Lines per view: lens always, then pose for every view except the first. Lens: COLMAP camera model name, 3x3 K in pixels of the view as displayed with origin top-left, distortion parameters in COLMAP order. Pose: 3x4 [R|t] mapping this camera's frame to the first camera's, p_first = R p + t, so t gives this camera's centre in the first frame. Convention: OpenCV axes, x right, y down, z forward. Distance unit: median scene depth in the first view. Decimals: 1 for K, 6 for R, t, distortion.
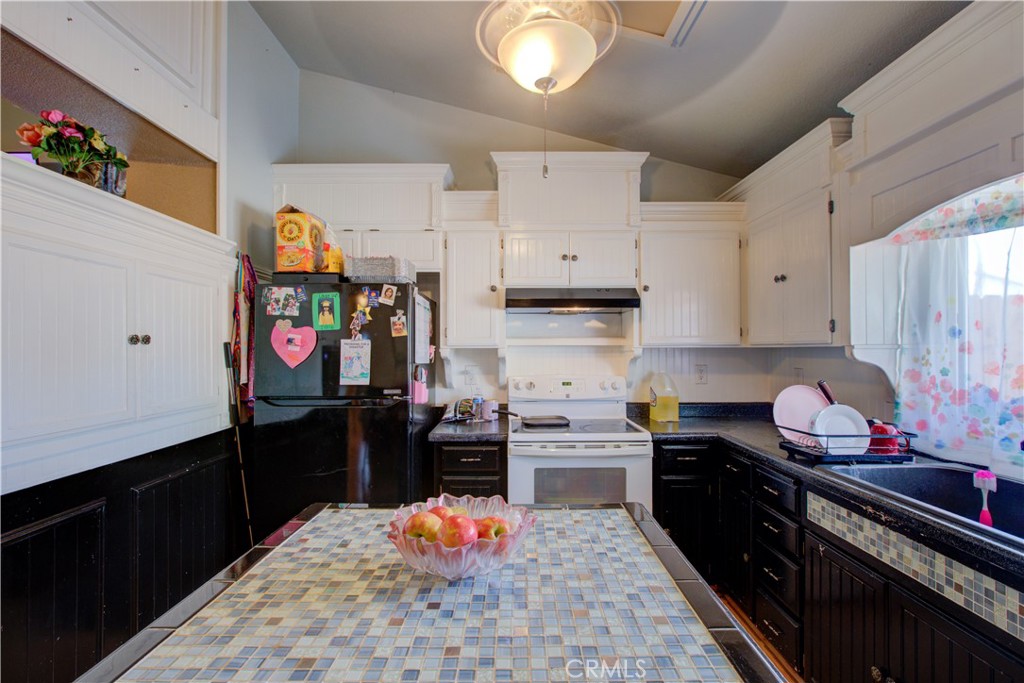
lens RADIAL K [[483.3, 0, 512.0], [0, 483.3, 341.5], [0, 0, 1]] dist [-0.000819, 0.000457]
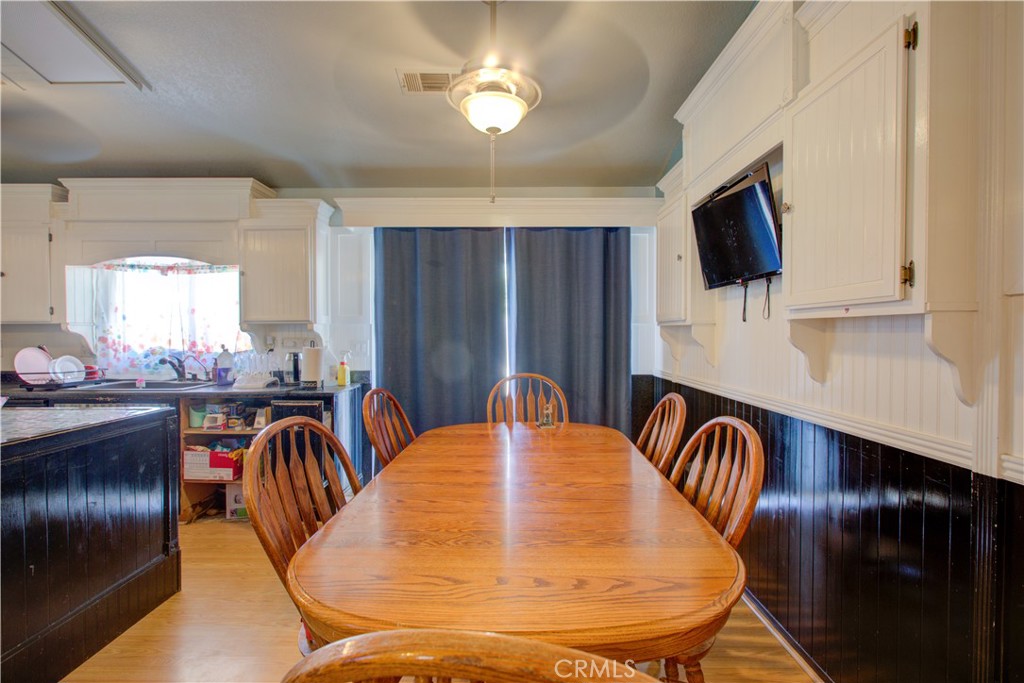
lens RADIAL K [[461.9, 0, 507.0], [0, 461.9, 339.7], [0, 0, 1]] dist [0.002019, 0.000447]
pose [[0.021658, -0.010797, 0.999707, -0.815566], [-0.012129, 0.999865, 0.011061, 0.027417], [-0.999692, -0.012365, 0.021524, -0.539306]]
